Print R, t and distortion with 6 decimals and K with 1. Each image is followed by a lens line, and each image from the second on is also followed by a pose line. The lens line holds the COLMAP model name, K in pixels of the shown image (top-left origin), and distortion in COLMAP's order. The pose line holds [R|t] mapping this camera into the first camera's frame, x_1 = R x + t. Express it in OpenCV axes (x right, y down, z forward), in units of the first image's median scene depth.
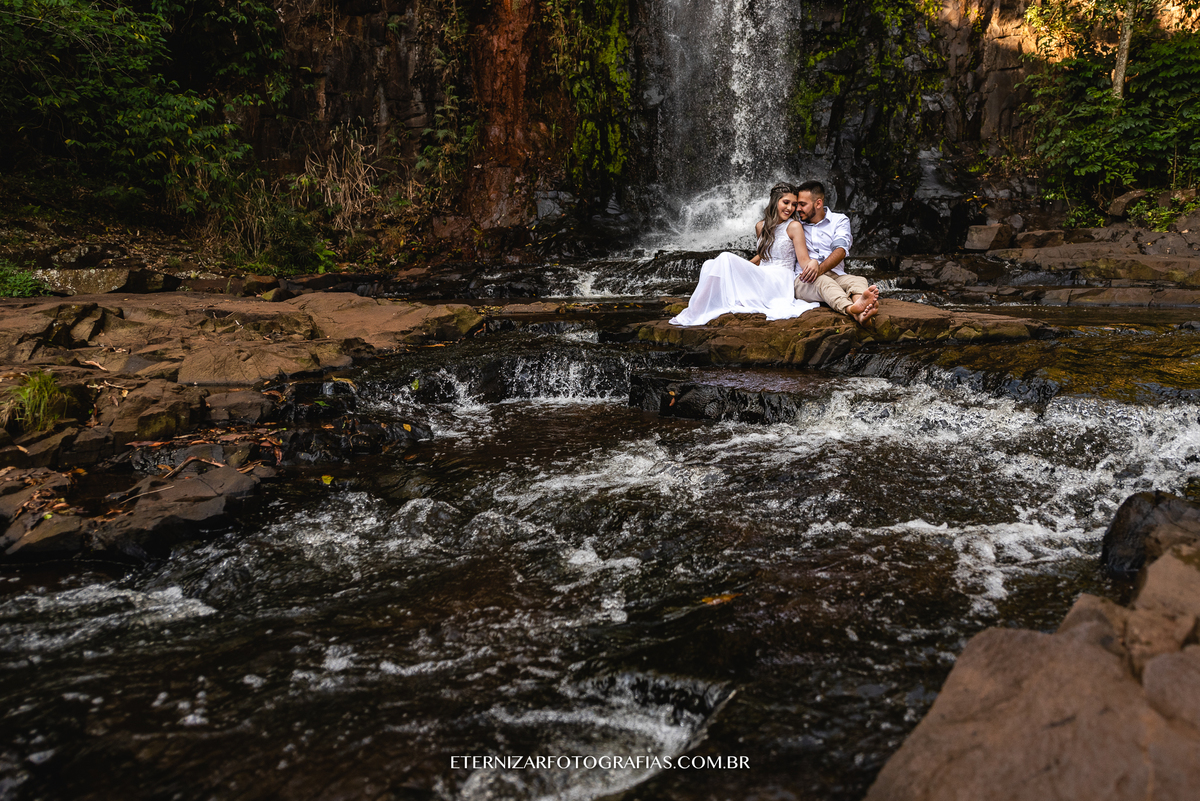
lens RADIAL K [[818.8, 0, 662.3], [0, 818.8, 384.7], [0, 0, 1]] dist [0.021861, -0.021376]
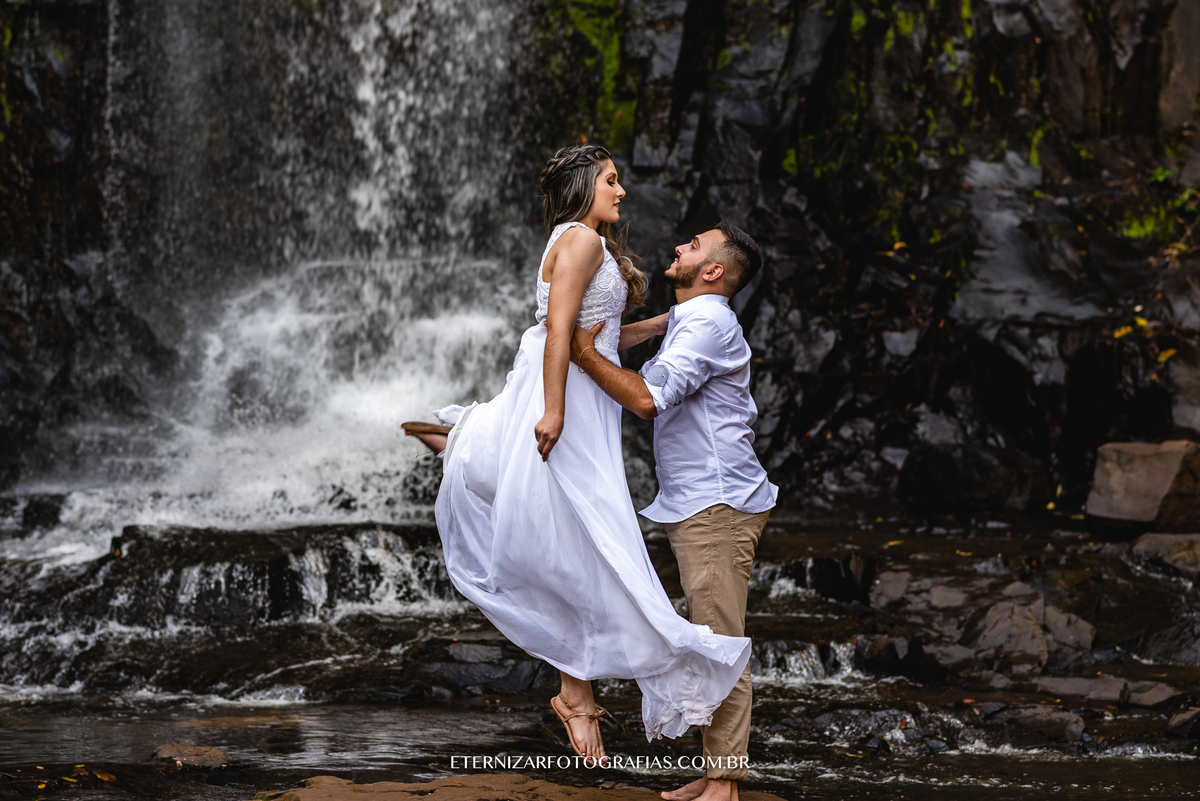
lens RADIAL K [[3617.8, 0, 593.5], [0, 3617.8, 394.1], [0, 0, 1]] dist [0.024022, 0.000000]
pose [[0.988418, 0.011058, 0.151352, -0.028405], [0.008450, 0.991783, -0.127649, -0.028421], [-0.151520, 0.127450, 0.980203, -0.292926]]
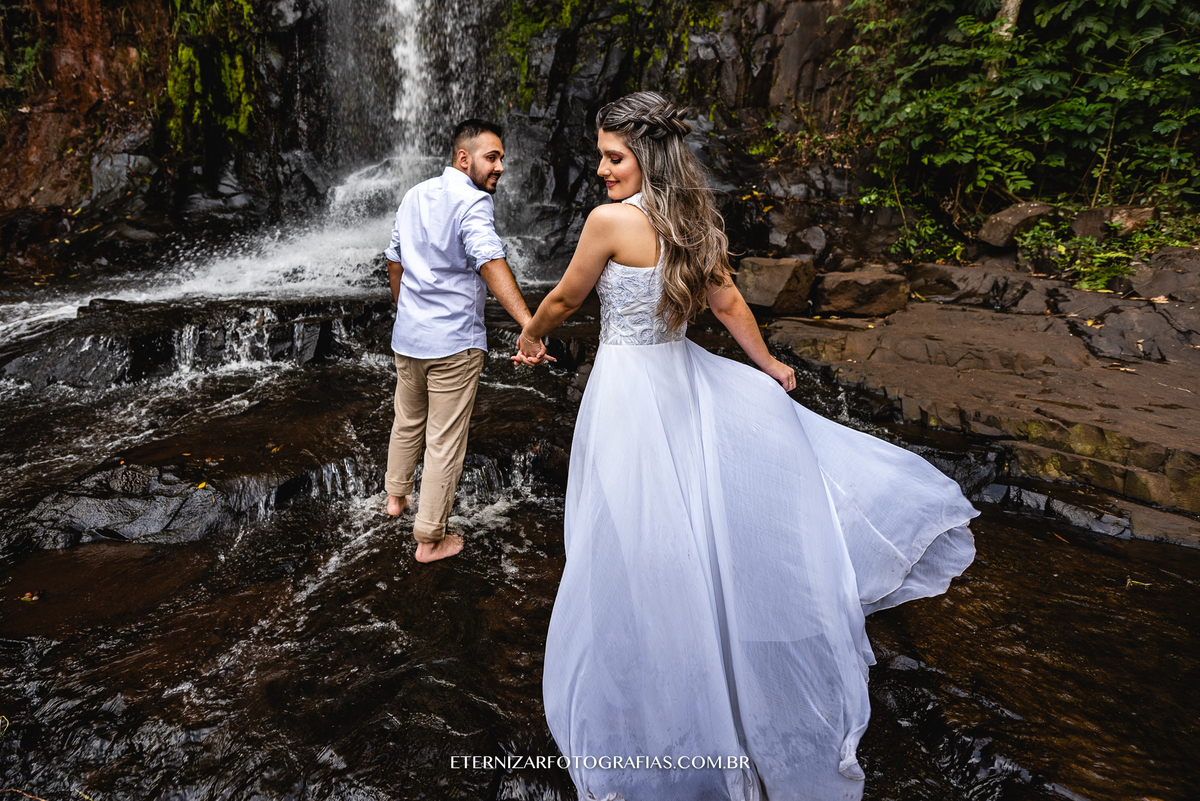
lens RADIAL K [[581.1, 0, 546.4], [0, 581.1, 356.6], [0, 0, 1]] dist [0.020613, -0.004959]
pose [[0.998728, 0.030630, 0.040040, 0.188228], [-0.034757, 0.993671, 0.106815, -0.135920], [-0.036515, -0.108071, 0.993472, 0.499283]]
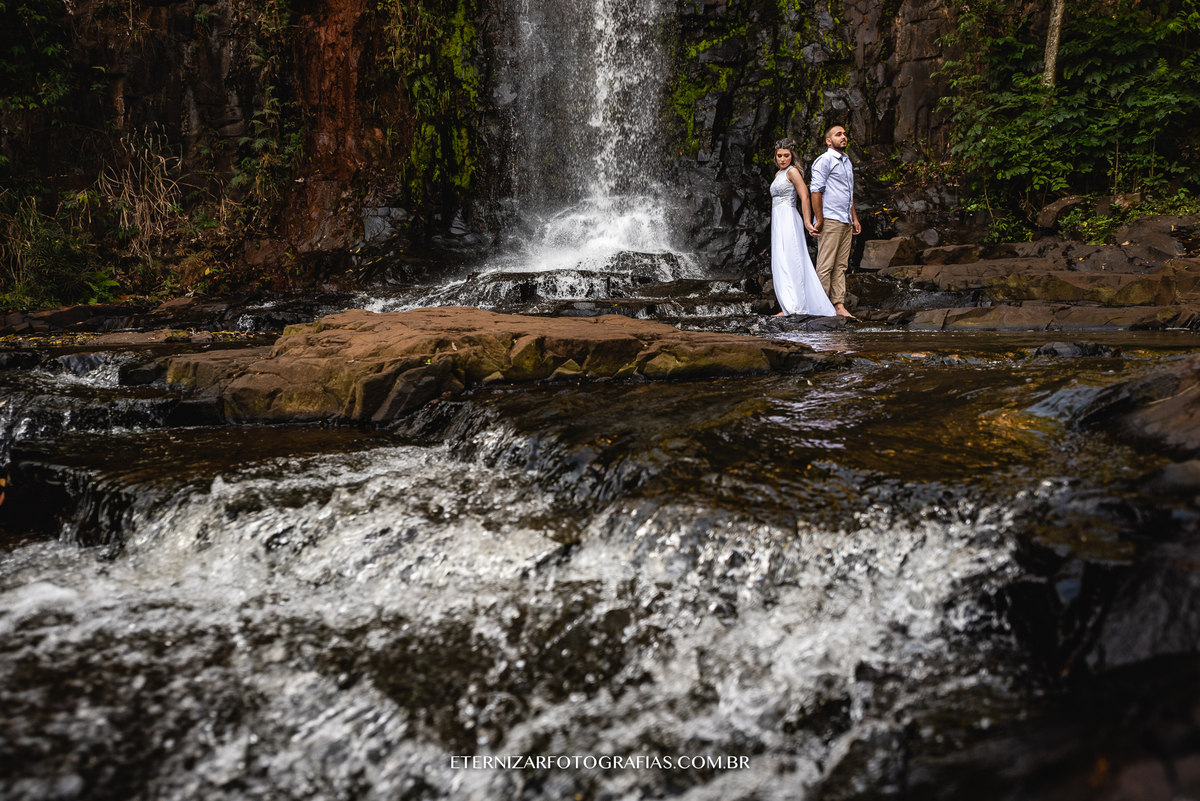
lens RADIAL K [[854.9, 0, 620.4], [0, 854.9, 433.3], [0, 0, 1]] dist [-0.004281, 0.002072]
pose [[0.999955, -0.008457, -0.004284, 0.109288], [0.008467, 0.999961, 0.002395, -0.004822], [0.004264, -0.002431, 0.999988, 0.123692]]
